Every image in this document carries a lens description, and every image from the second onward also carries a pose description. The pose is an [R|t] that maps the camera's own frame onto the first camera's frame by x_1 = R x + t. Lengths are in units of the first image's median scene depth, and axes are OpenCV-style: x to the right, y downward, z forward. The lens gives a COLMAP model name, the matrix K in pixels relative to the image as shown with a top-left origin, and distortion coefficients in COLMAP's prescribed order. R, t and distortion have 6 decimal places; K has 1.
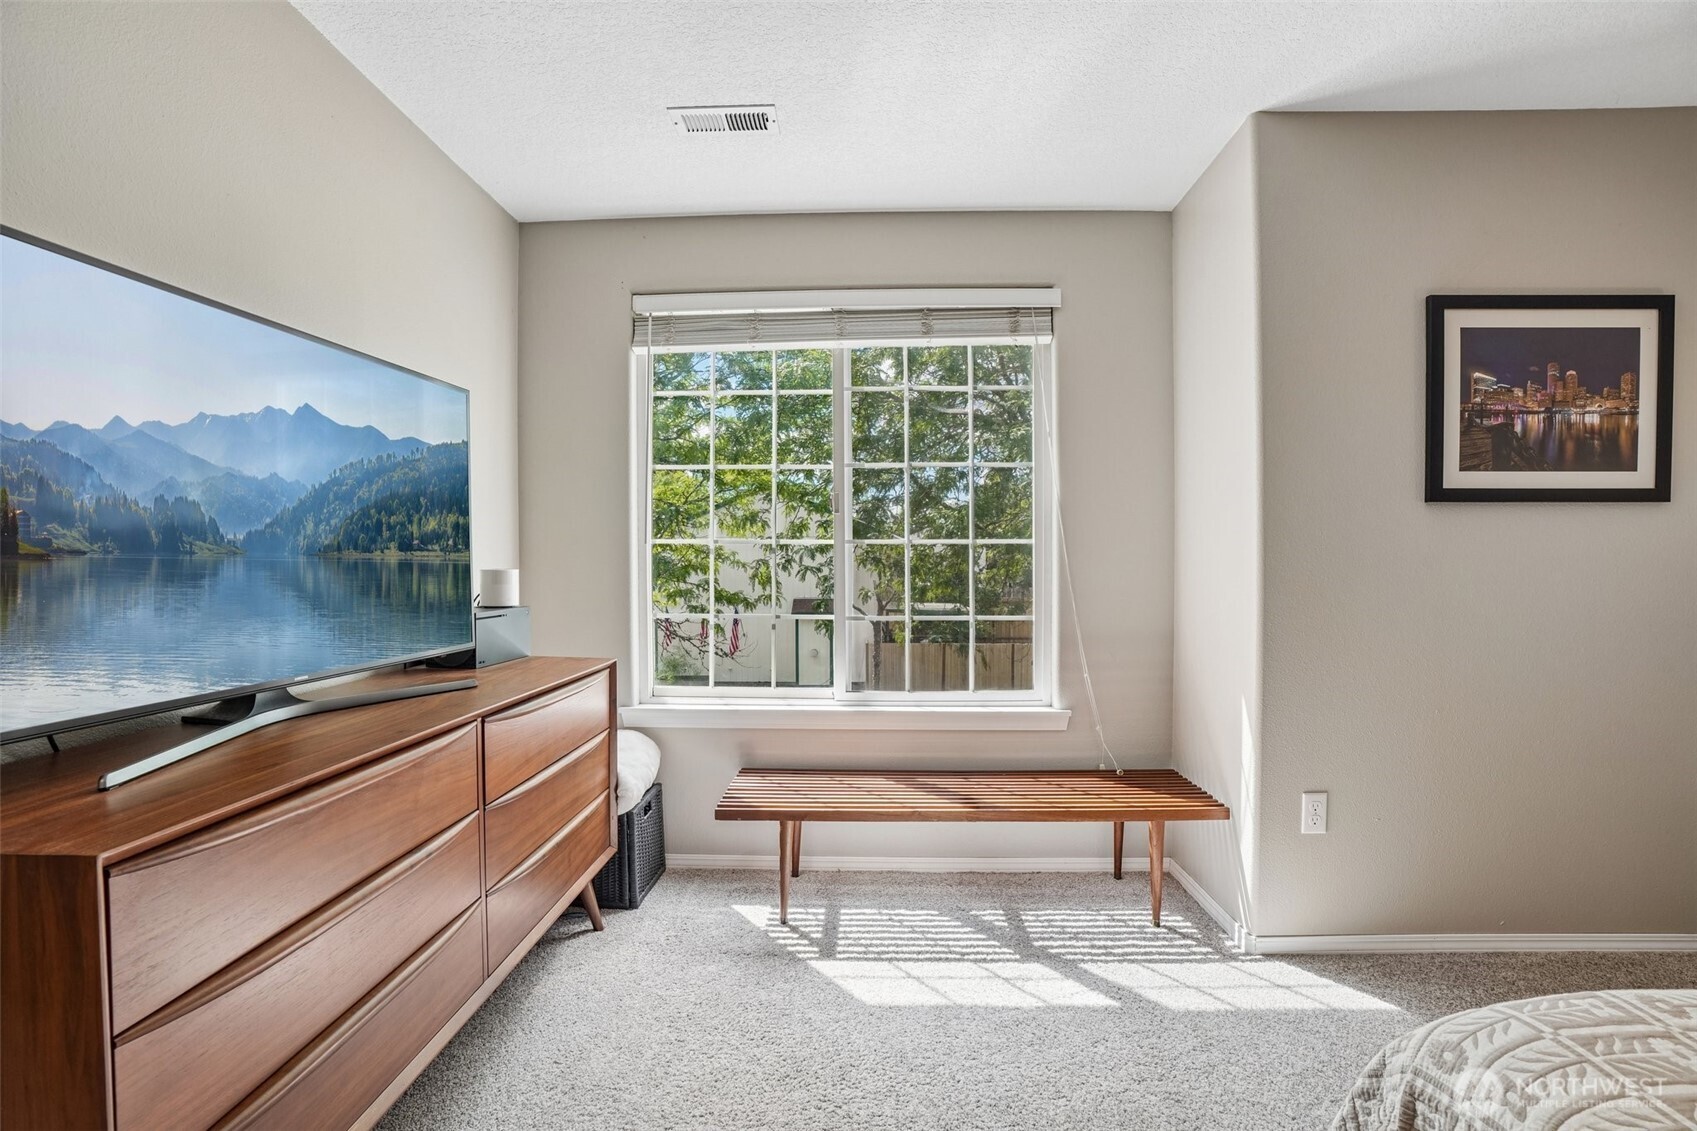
lens RADIAL K [[787.7, 0, 848.2], [0, 787.7, 575.4], [0, 0, 1]] dist [-0.059900, 0.021943]
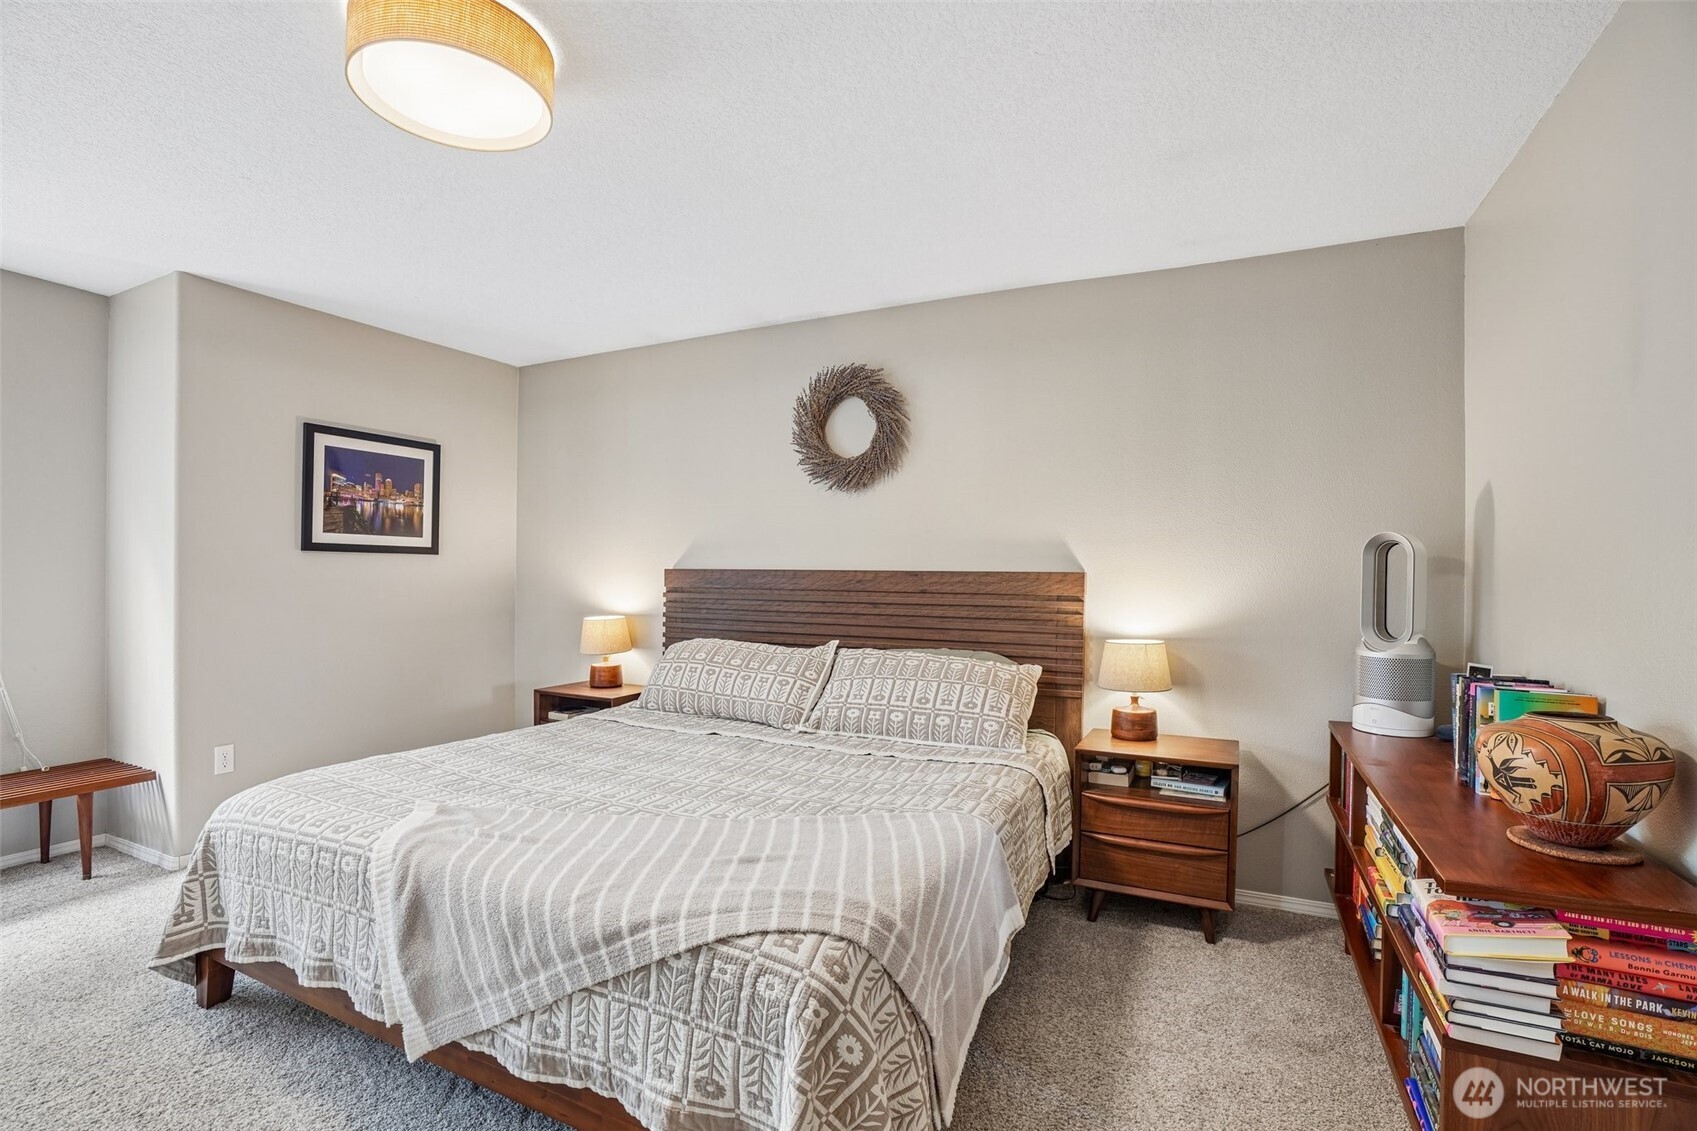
lens RADIAL K [[787.7, 0, 847.7], [0, 787.7, 574.5], [0, 0, 1]] dist [-0.059900, 0.021943]
pose [[0.412447, 0.004552, 0.910970, -0.233697], [0.005283, 0.999959, -0.007389, -0.029382], [-0.910966, 0.007860, 0.412406, -0.697594]]
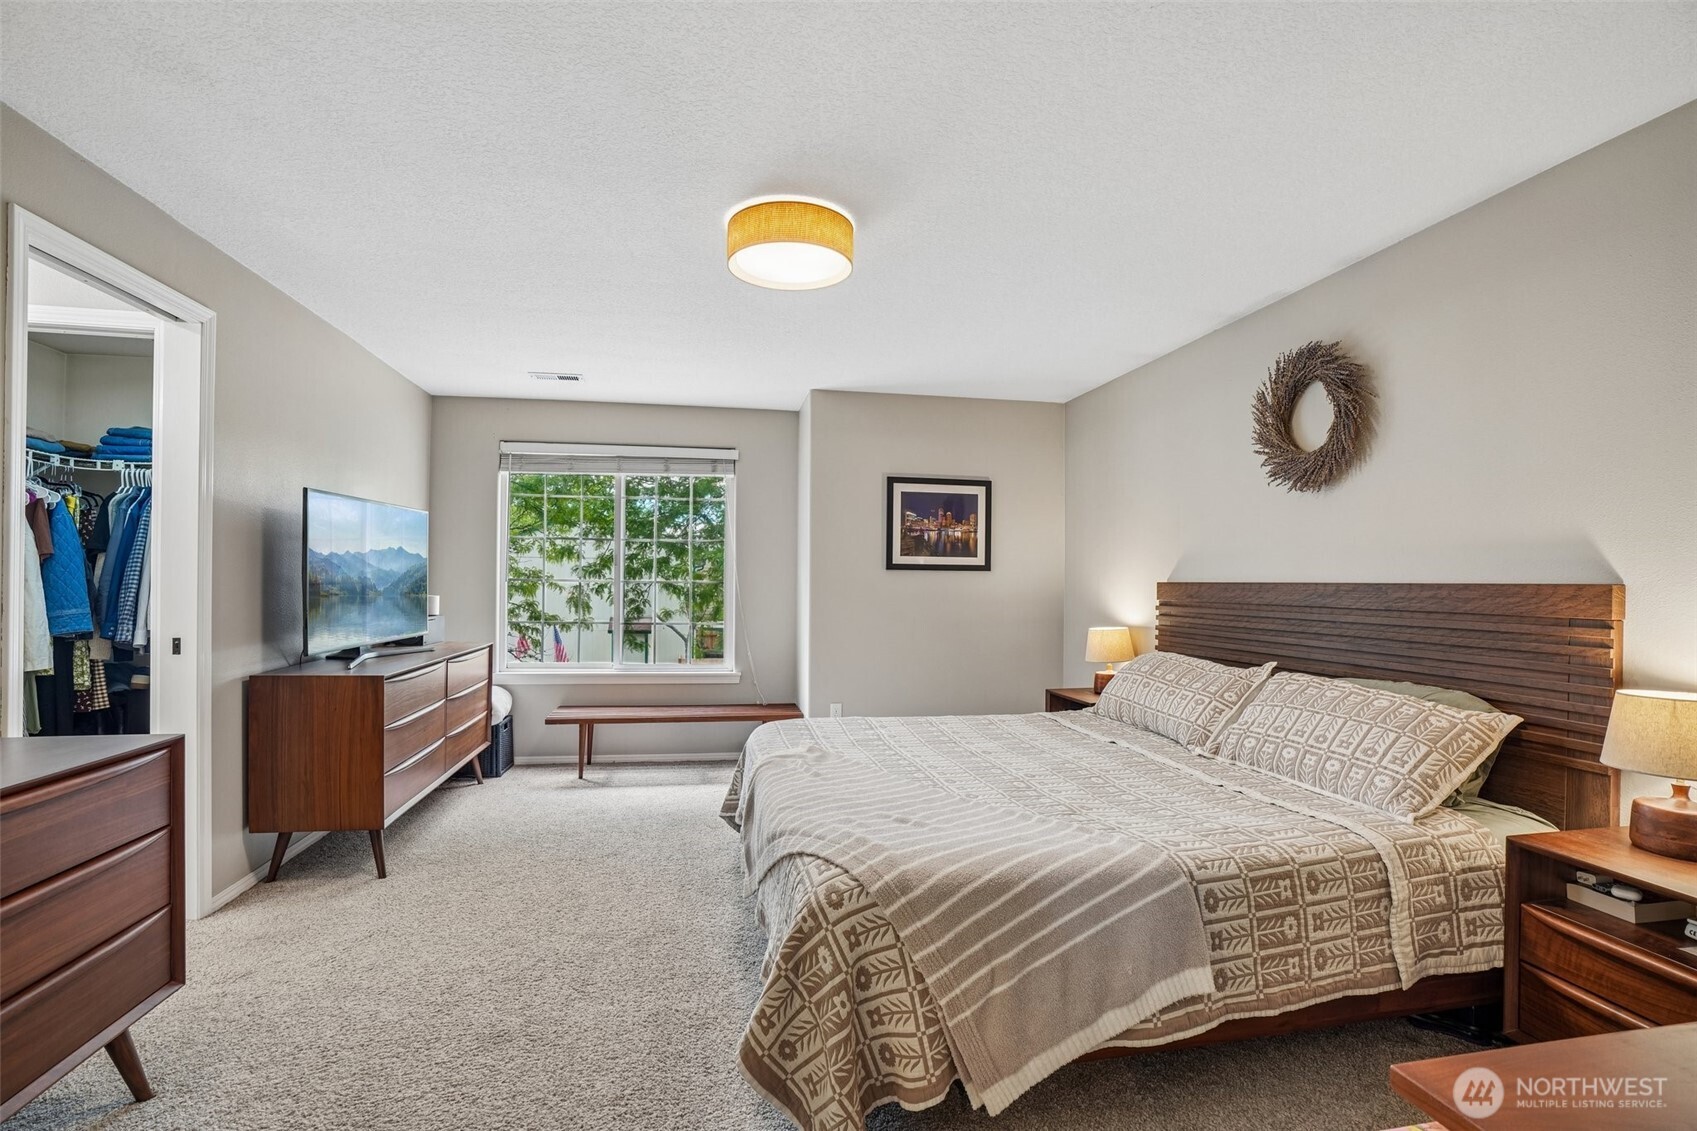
lens RADIAL K [[787.7, 0, 849.6], [0, 787.7, 569.1], [0, 0, 1]] dist [-0.059900, 0.021943]
pose [[0.975700, 0.014796, 0.218609, 0.157653], [-0.007849, 0.999437, -0.032614, -0.022962], [-0.218969, 0.030106, 0.975267, -1.196830]]
